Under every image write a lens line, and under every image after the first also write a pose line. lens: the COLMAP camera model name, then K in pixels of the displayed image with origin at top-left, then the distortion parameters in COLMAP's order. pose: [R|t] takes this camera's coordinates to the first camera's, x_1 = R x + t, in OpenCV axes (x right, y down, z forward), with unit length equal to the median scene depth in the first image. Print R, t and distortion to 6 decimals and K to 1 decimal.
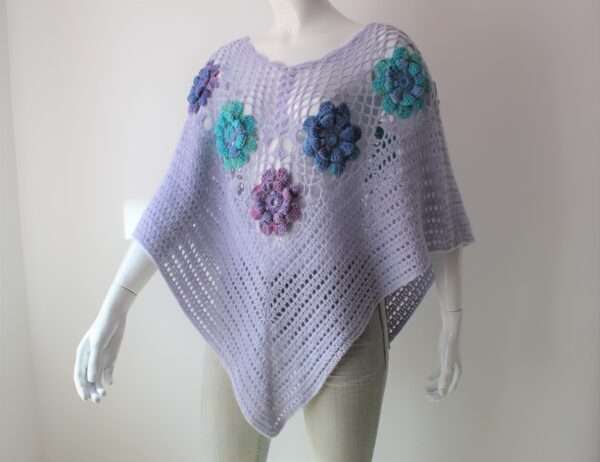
lens RADIAL K [[646.3, 0, 300.0], [0, 646.3, 228.4], [0, 0, 1]] dist [-0.018720, 0.000000]
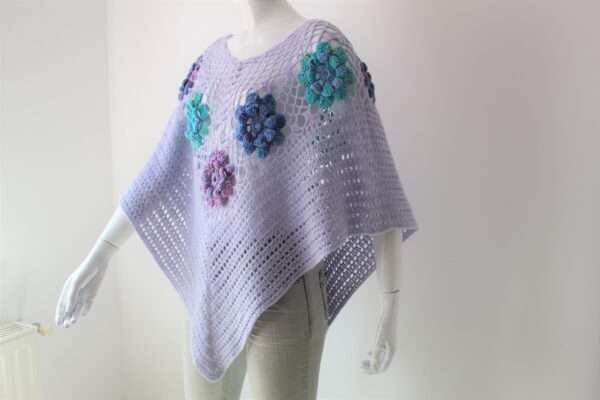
lens RADIAL K [[595.7, 0, 299.9], [0, 595.7, 201.2], [0, 0, 1]] dist [-0.007255, 0.000000]
pose [[0.929510, 0.066298, -0.362789, 0.488358], [-0.062445, 0.997798, 0.022353, -0.034403], [0.363472, 0.001877, 0.931603, 0.057410]]
